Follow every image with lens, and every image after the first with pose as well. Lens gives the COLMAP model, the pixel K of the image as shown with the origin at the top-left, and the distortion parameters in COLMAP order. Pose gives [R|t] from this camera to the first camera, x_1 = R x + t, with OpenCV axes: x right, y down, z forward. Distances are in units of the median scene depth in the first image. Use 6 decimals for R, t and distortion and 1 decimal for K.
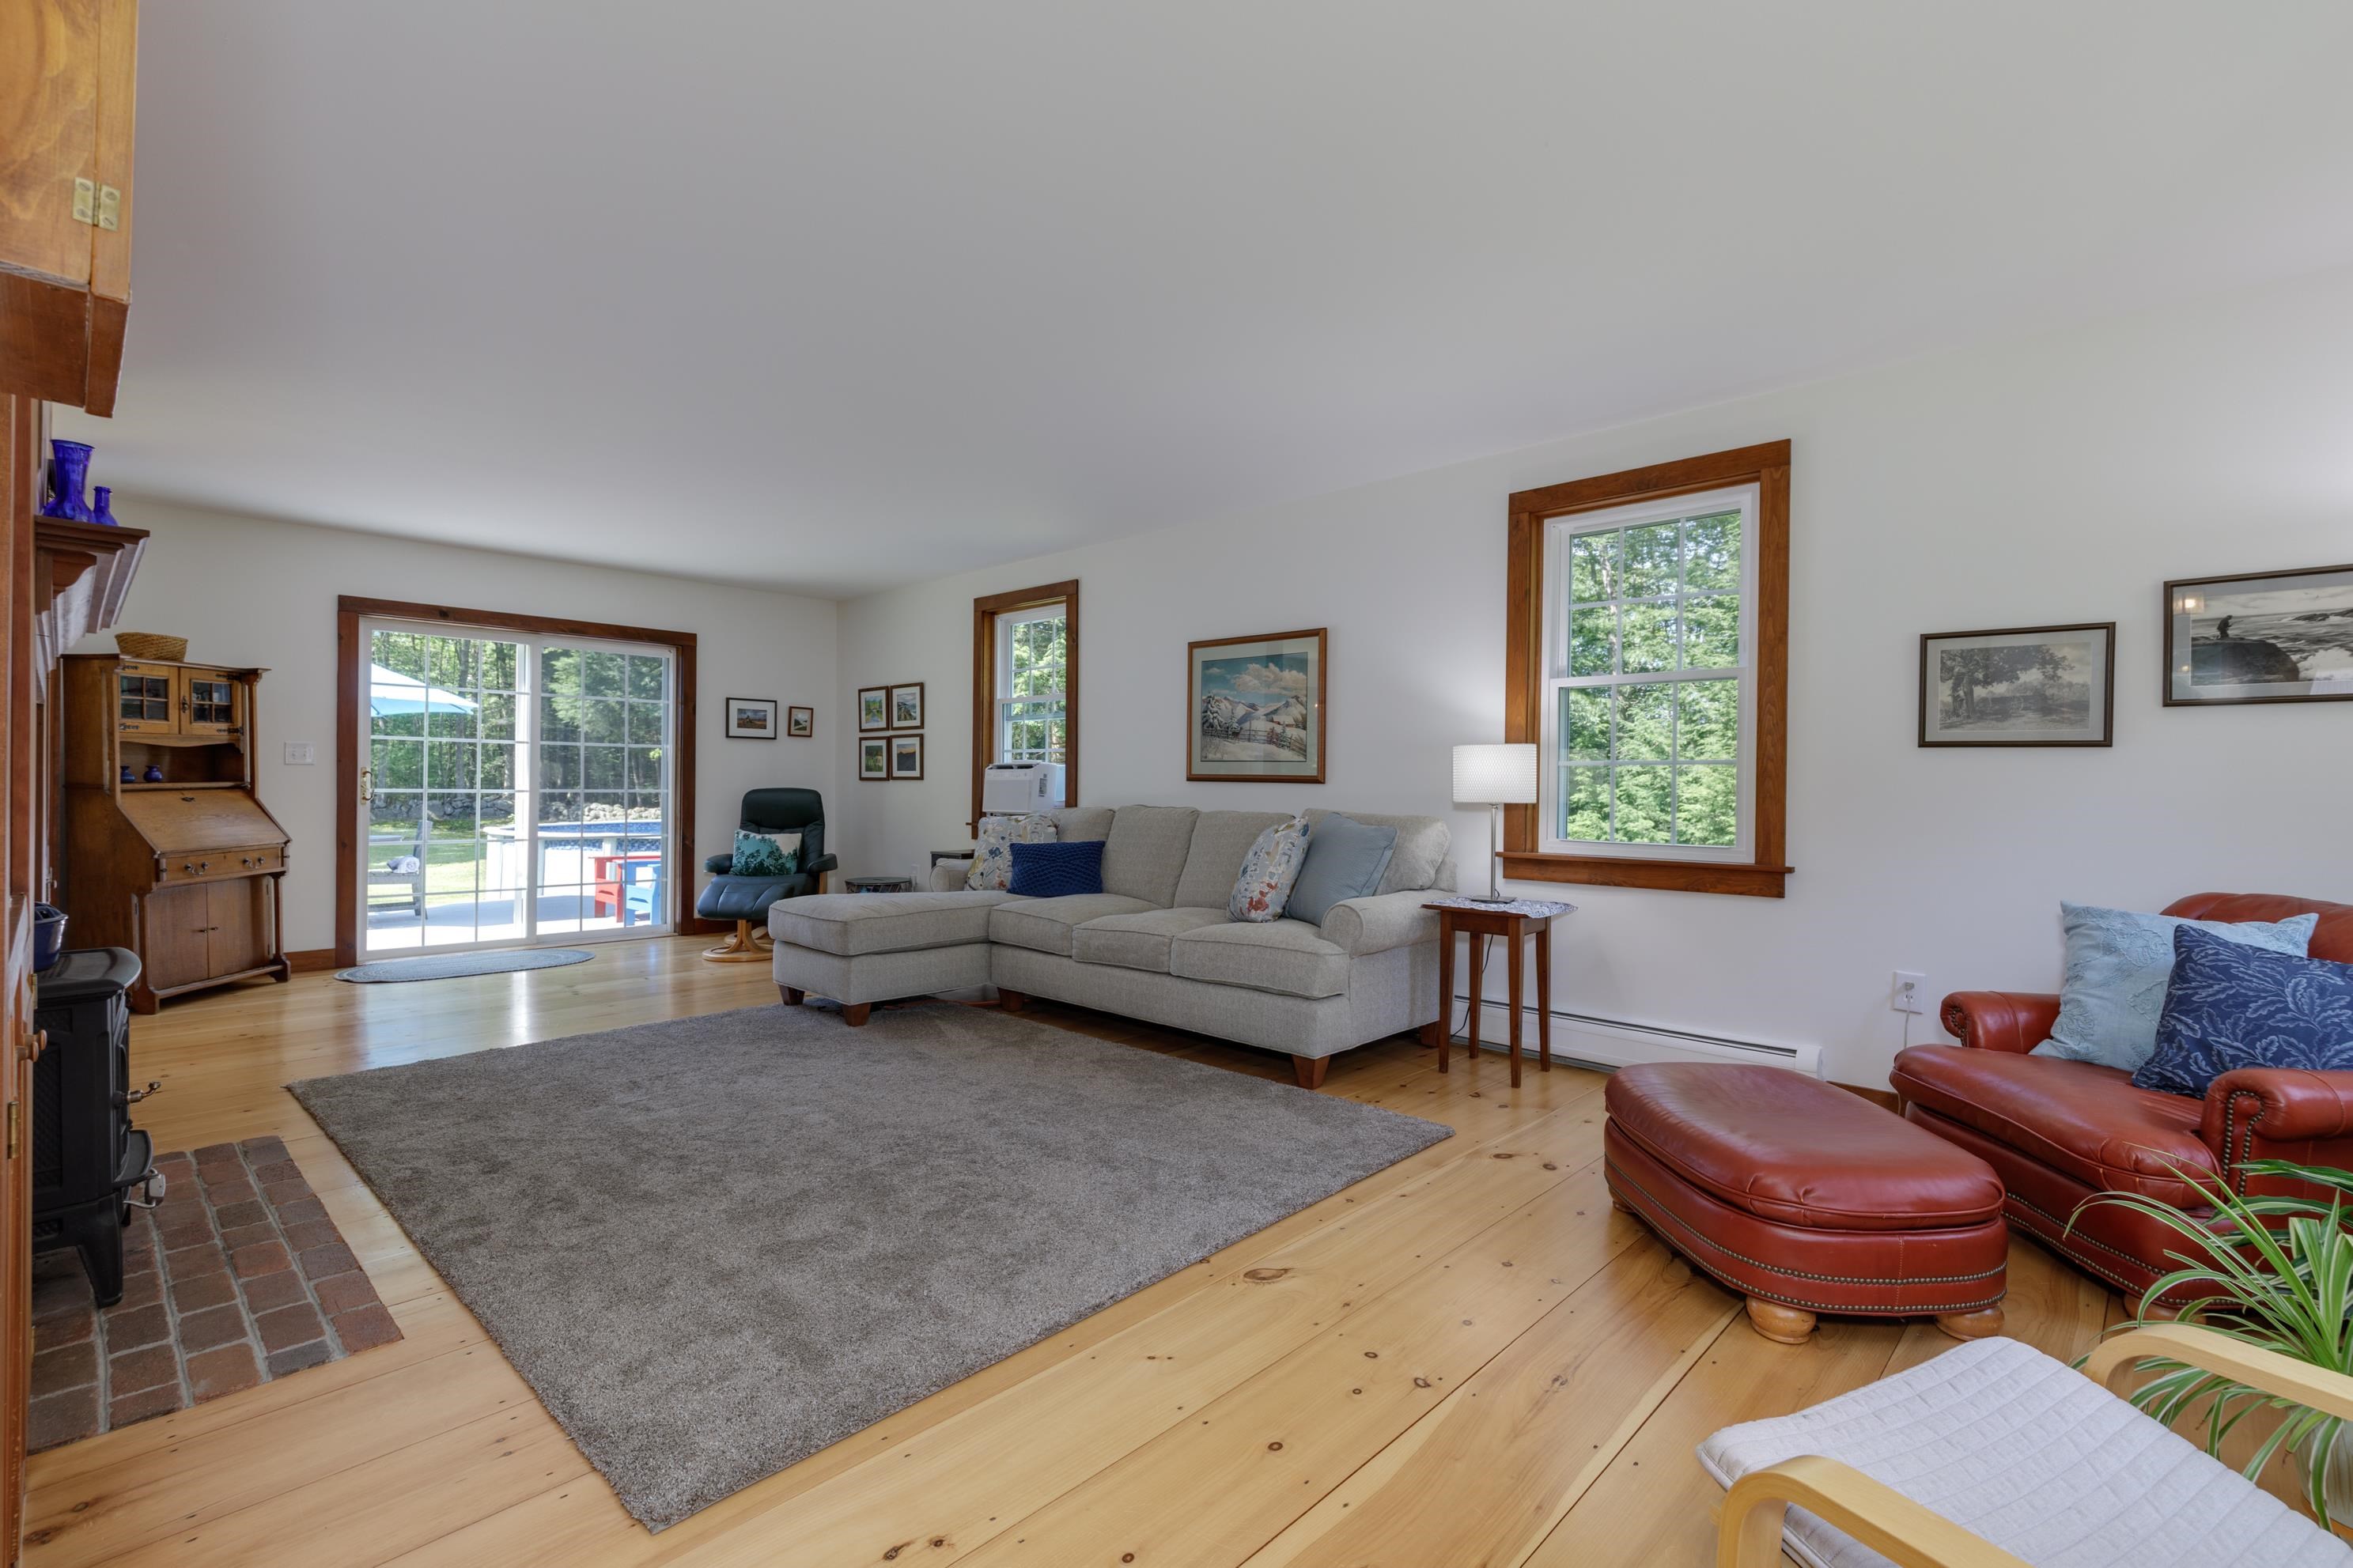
lens RADIAL K [[1078.0, 0, 1153.4], [0, 1078.0, 794.9], [0, 0, 1]] dist [0.009494, 0.001011]
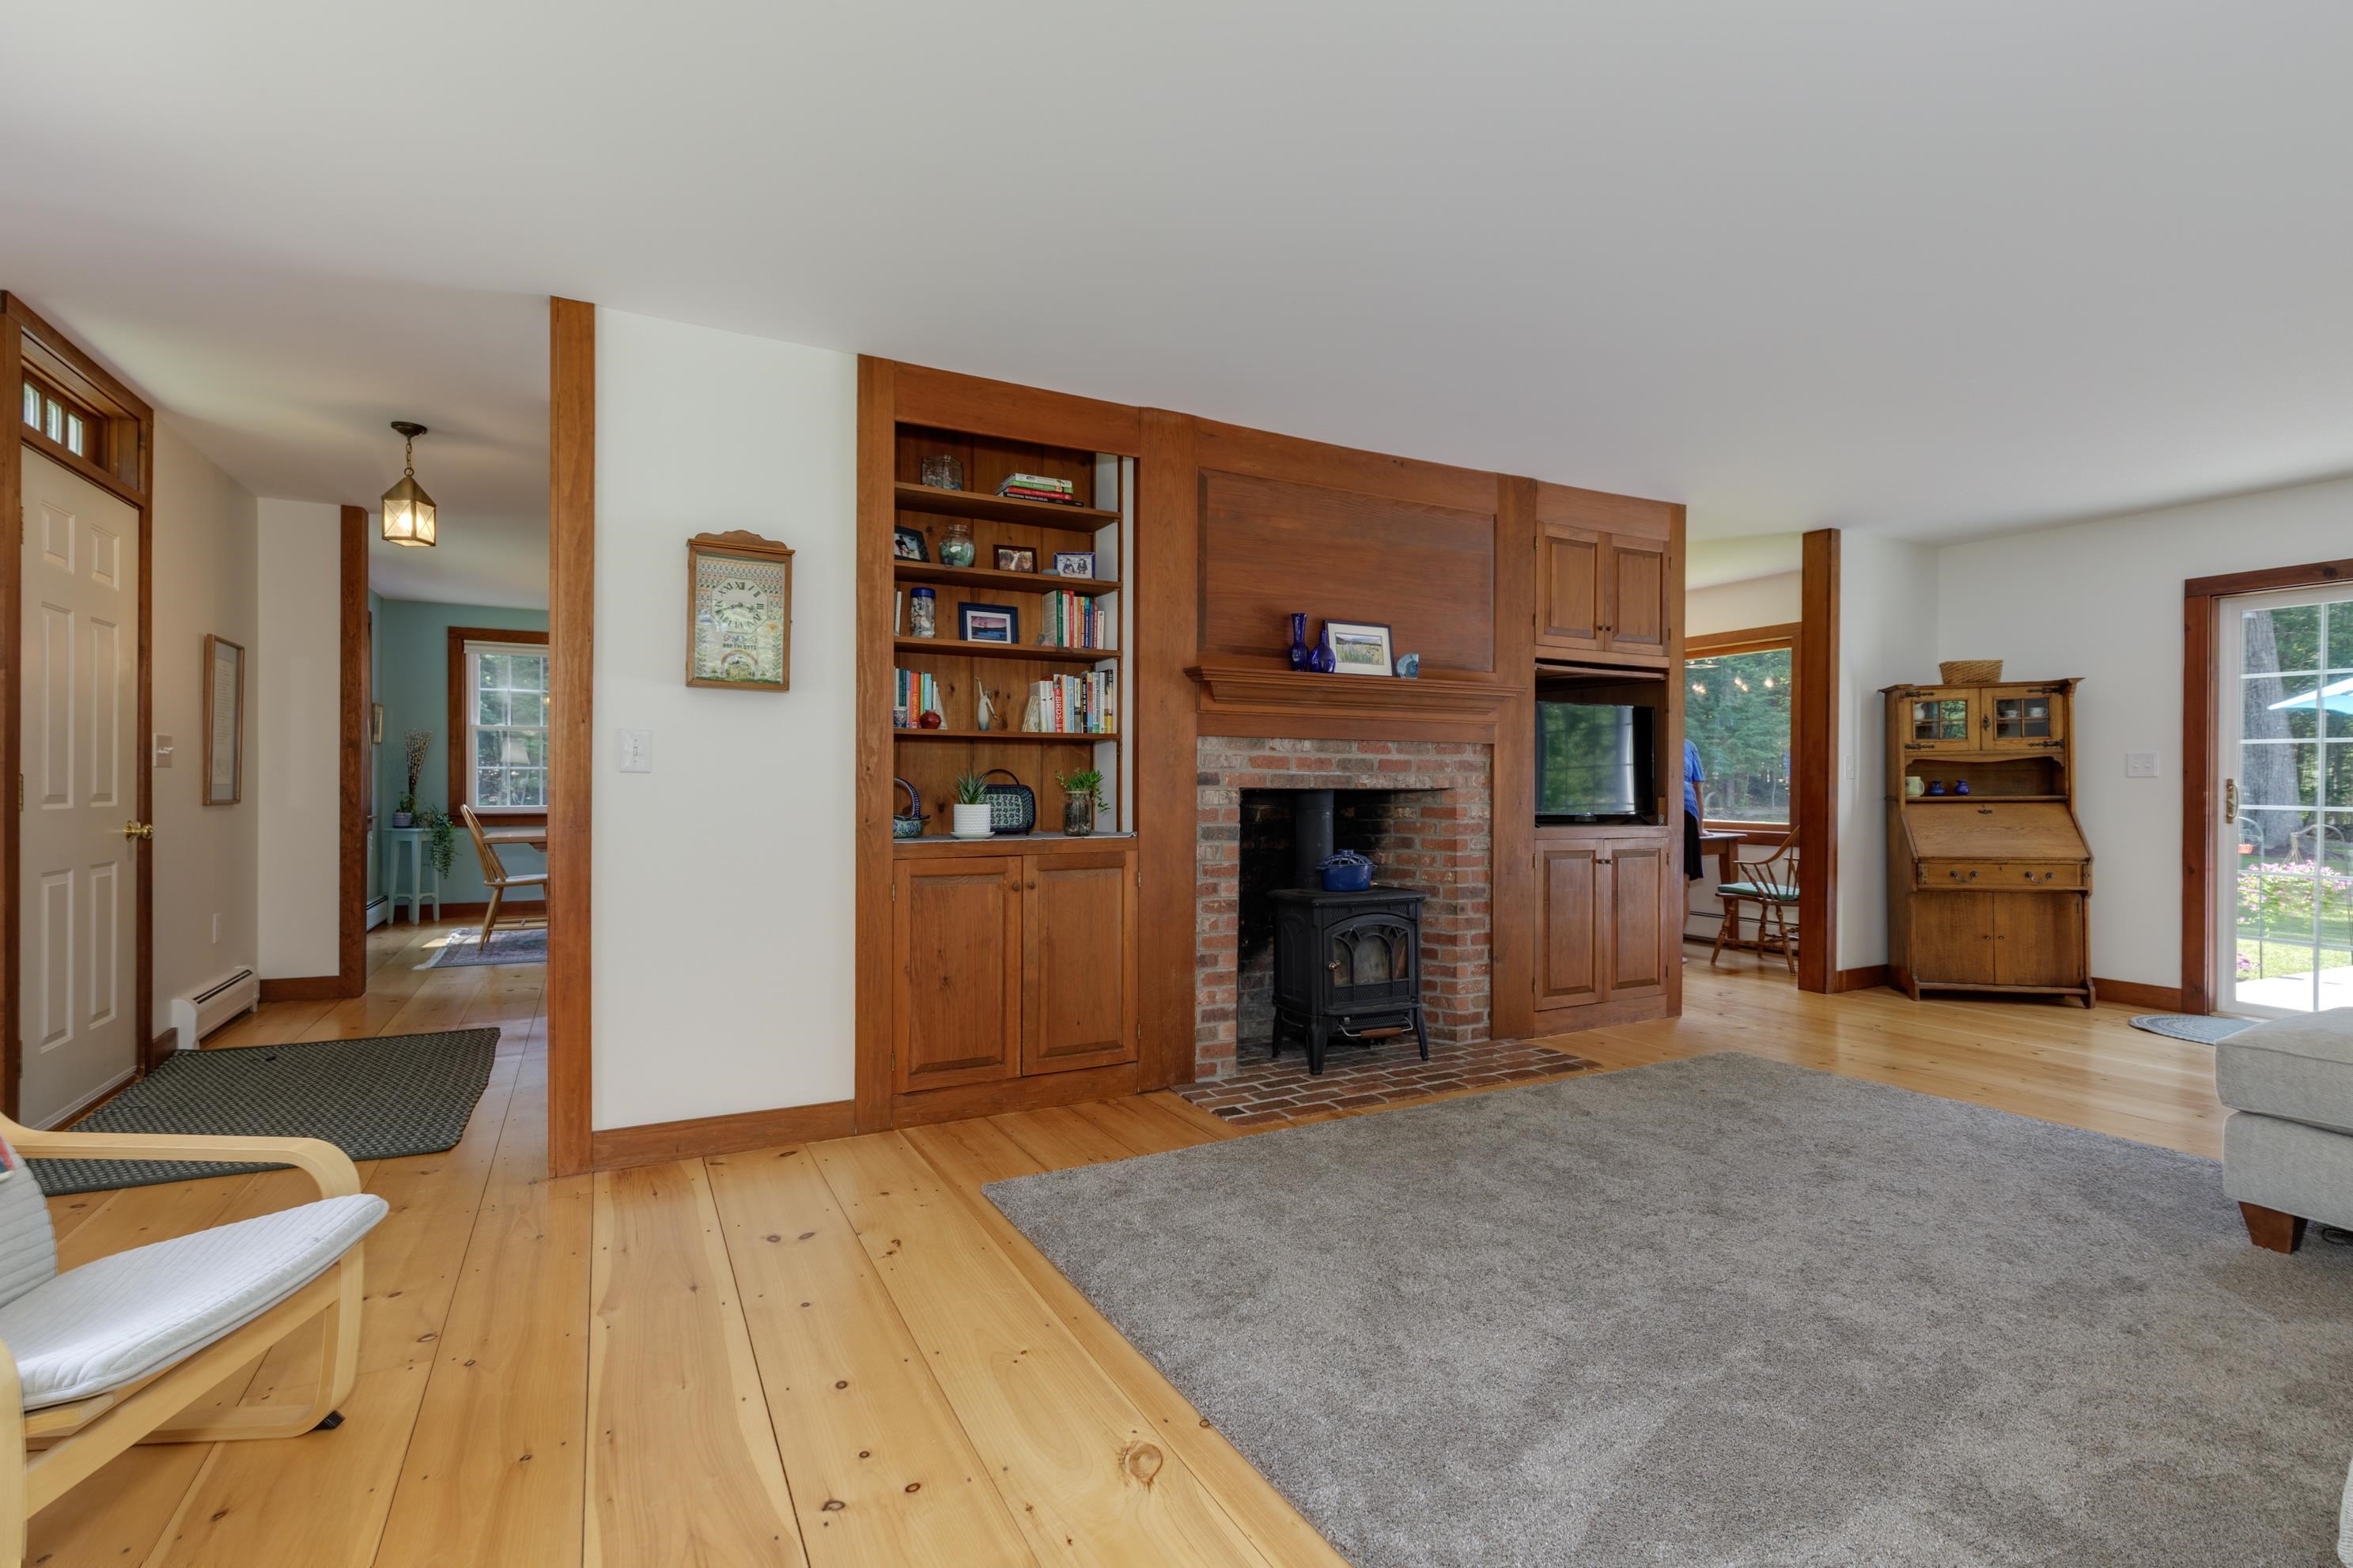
lens RADIAL K [[1078.0, 0, 1171.8], [0, 1078.0, 785.8], [0, 0, 1]] dist [0.009494, 0.001011]
pose [[-0.302873, -0.004837, -0.953019, 0.571515], [-0.018168, 0.999835, 0.000699, -0.011166], [0.952858, 0.017526, -0.302911, 0.879069]]
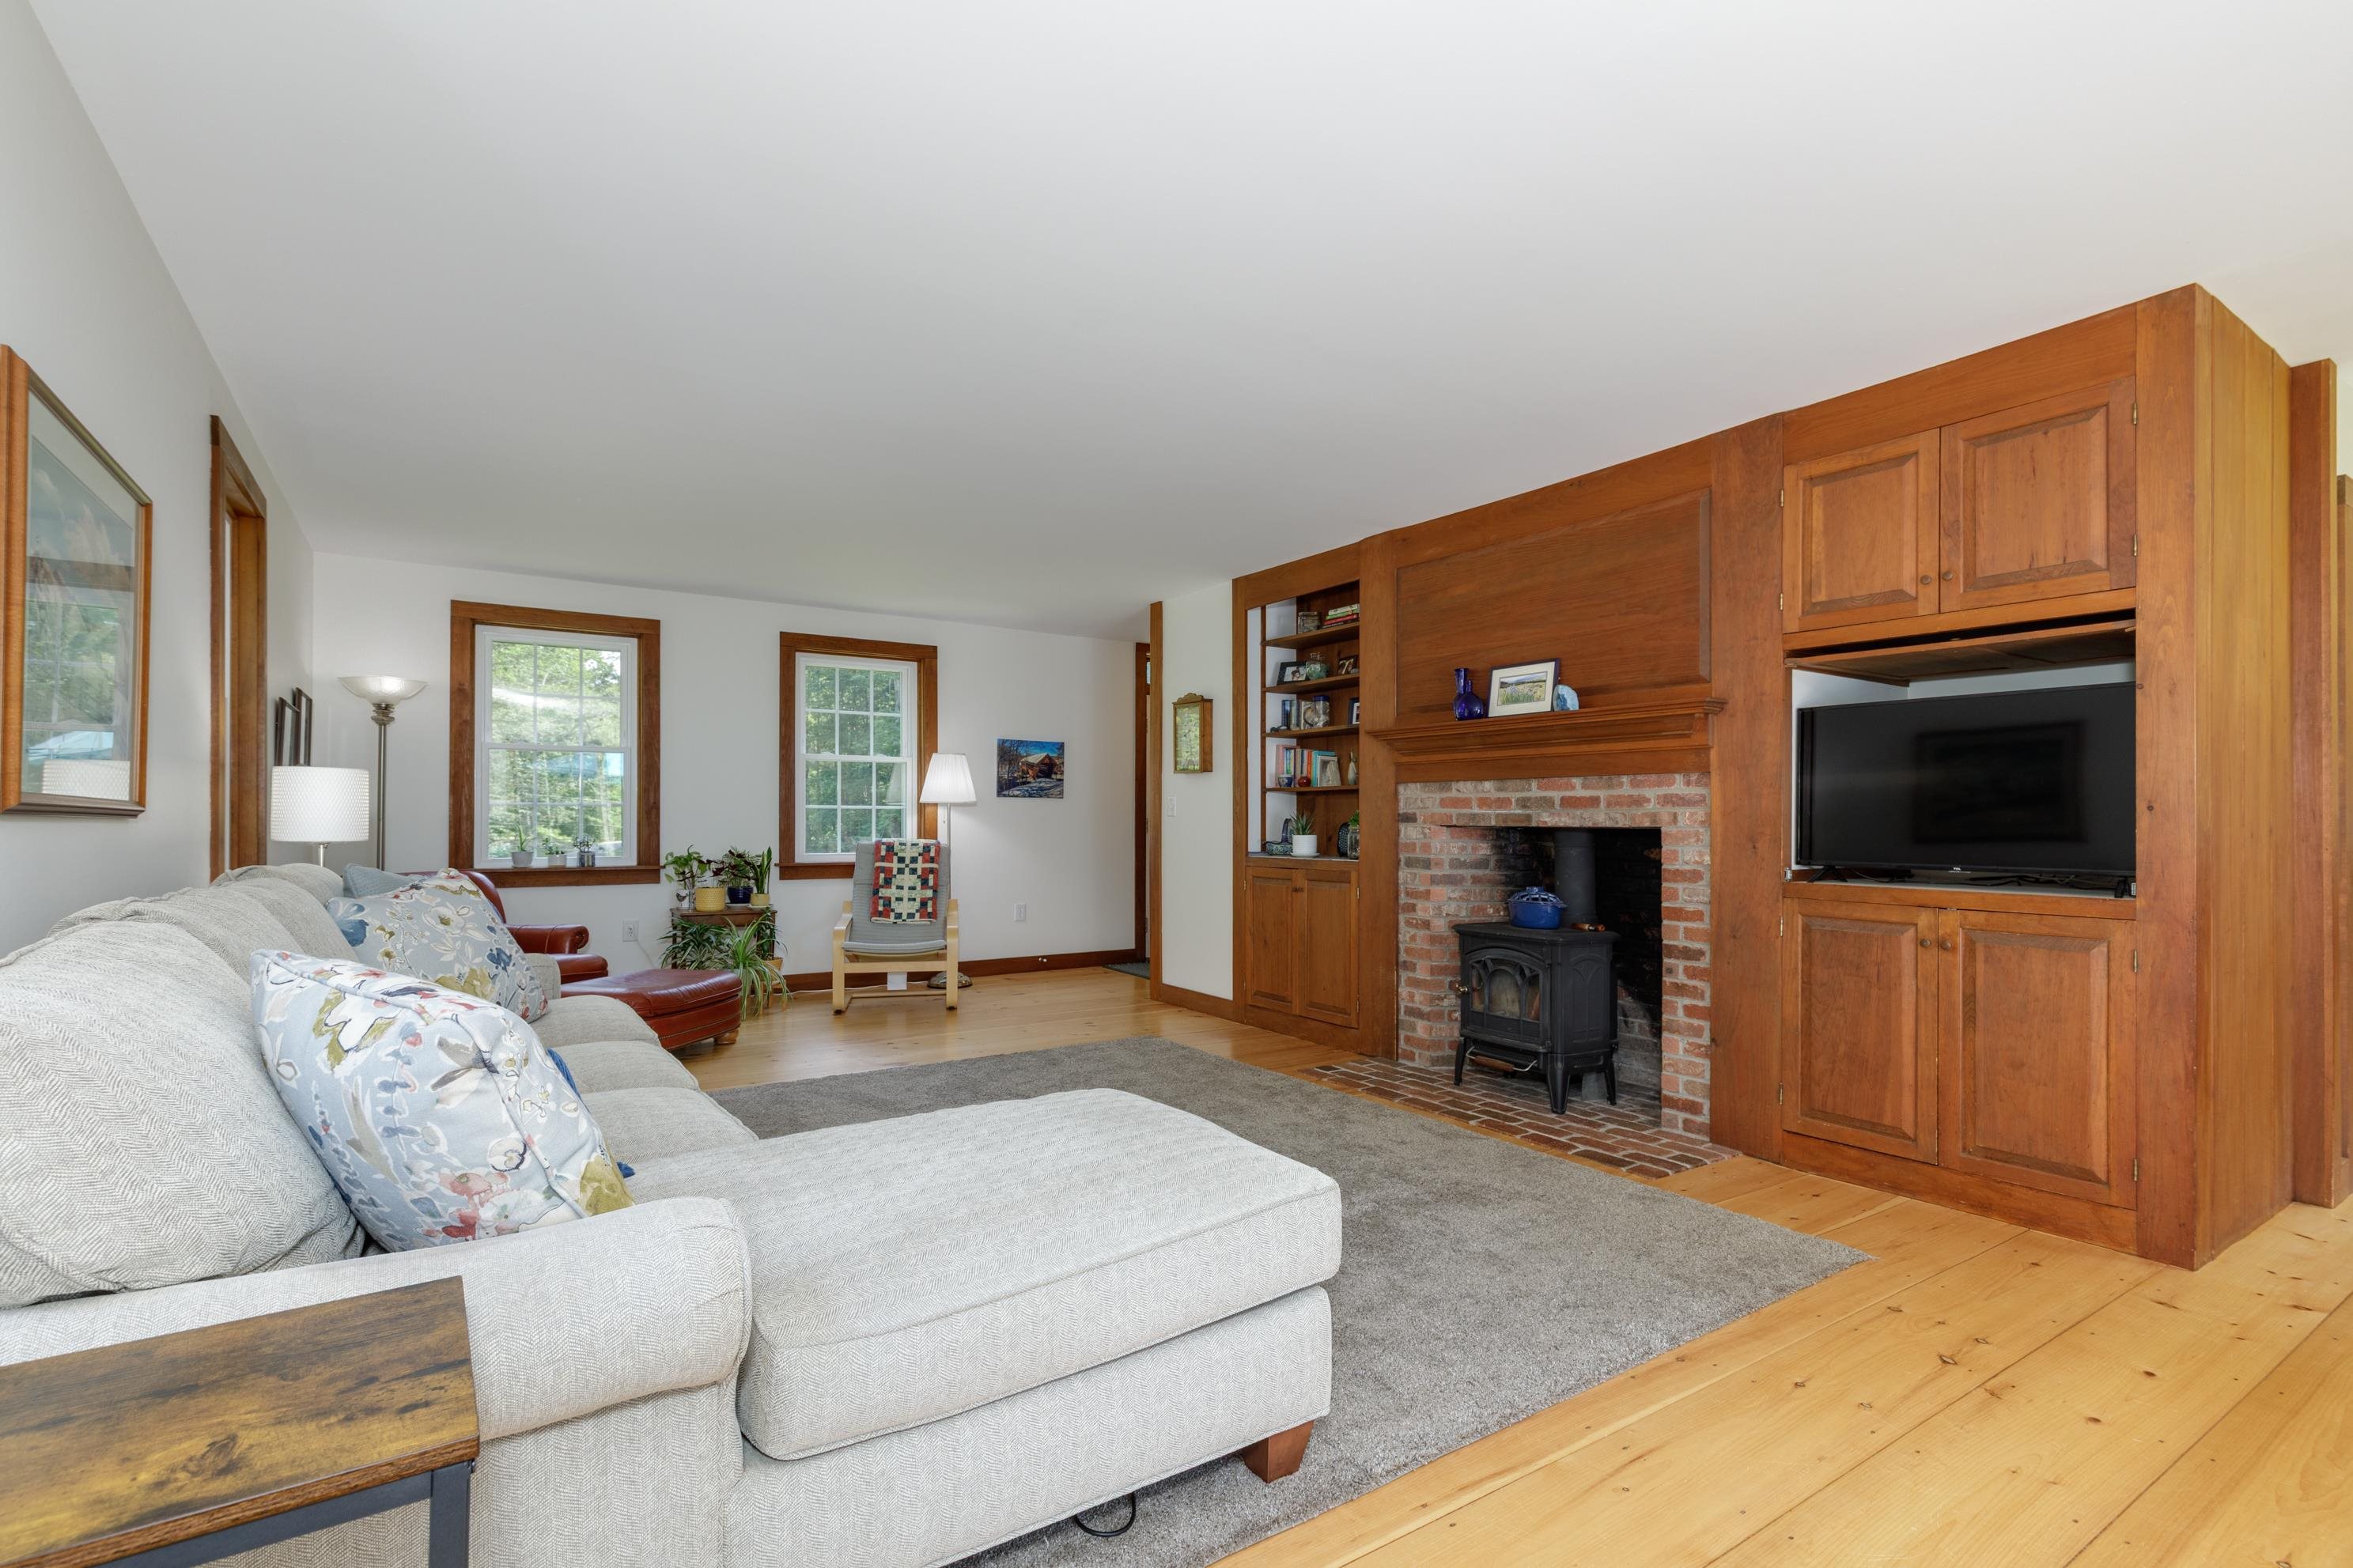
lens RADIAL K [[1086.2, 0, 1226.1], [0, 1086.2, 823.3], [0, 0, 1]] dist [0.004435, 0.000154]
pose [[-0.985316, -0.012957, 0.170251, -0.612207], [-0.010762, 0.999847, 0.013805, -0.029090], [-0.170404, 0.011770, -0.985304, 2.079599]]
